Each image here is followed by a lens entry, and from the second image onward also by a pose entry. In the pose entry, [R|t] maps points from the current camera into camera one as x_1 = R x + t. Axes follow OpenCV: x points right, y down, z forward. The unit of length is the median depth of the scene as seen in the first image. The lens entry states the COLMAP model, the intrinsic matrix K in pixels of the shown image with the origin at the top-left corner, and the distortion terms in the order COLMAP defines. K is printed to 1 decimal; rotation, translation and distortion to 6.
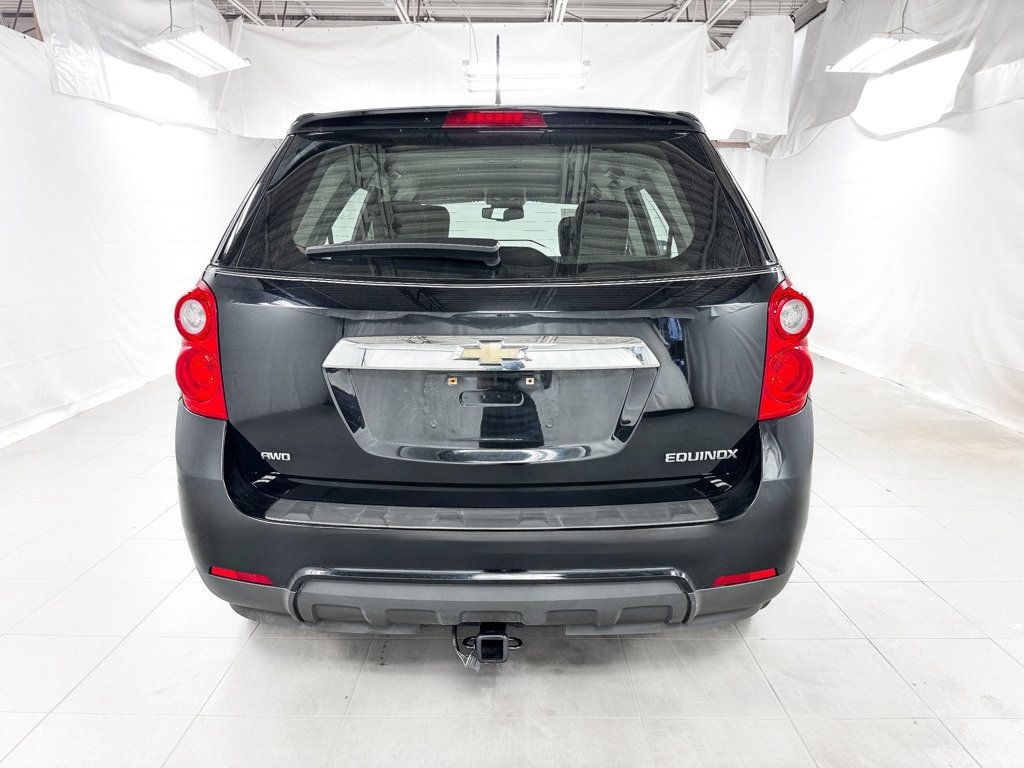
lens RADIAL K [[733.3, 0, 512.0], [0, 733.3, 384.0], [0, 0, 1]] dist [0.011196, -0.003761]
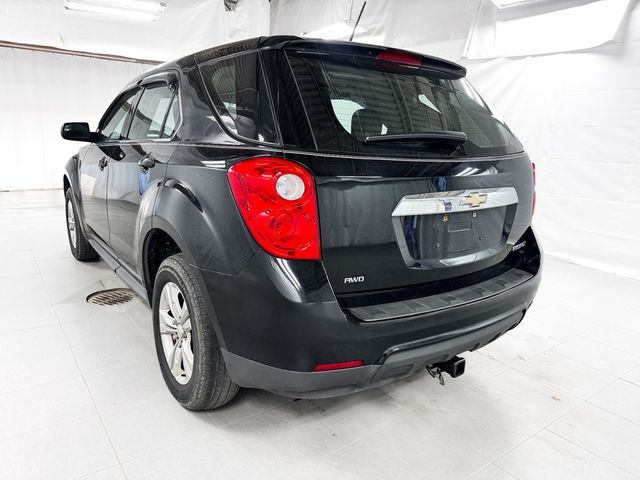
lens RADIAL K [[458.3, 0, 320.0], [0, 458.3, 240.0], [0, 0, 1]] dist [0.011196, -0.003761]
pose [[0.806072, -0.109876, 0.581528, -0.768111], [0.083663, 0.993902, 0.071825, -0.044269], [-0.585874, -0.009244, 0.810350, 0.257779]]
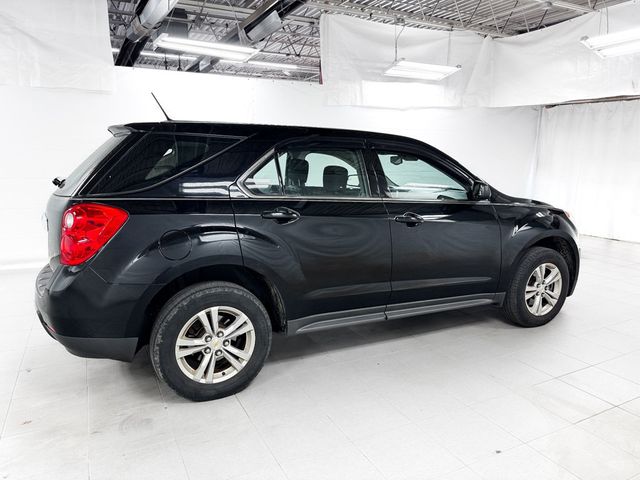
lens RADIAL K [[461.8, 0, 319.3], [0, 461.8, 244.0], [0, 0, 1]] dist [0.006906, 0.003943]
pose [[0.462361, 0.165929, -0.871028, 1.683021], [-0.182893, 0.979057, 0.089425, -0.251737], [0.867625, 0.117958, 0.483025, 0.856654]]
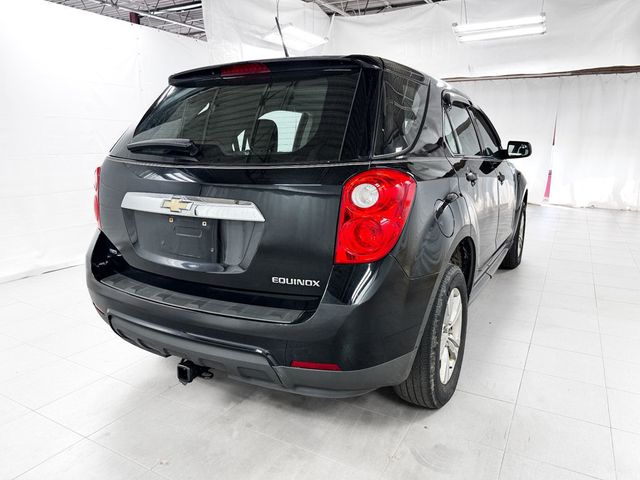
lens RADIAL K [[458.3, 0, 320.0], [0, 458.3, 240.0], [0, 0, 1]] dist [0.011196, -0.003761]
pose [[0.876475, 0.101671, -0.470589, 0.633499], [-0.095088, 0.994750, 0.037813, -0.025808], [0.471963, 0.011605, 0.881542, 0.150751]]
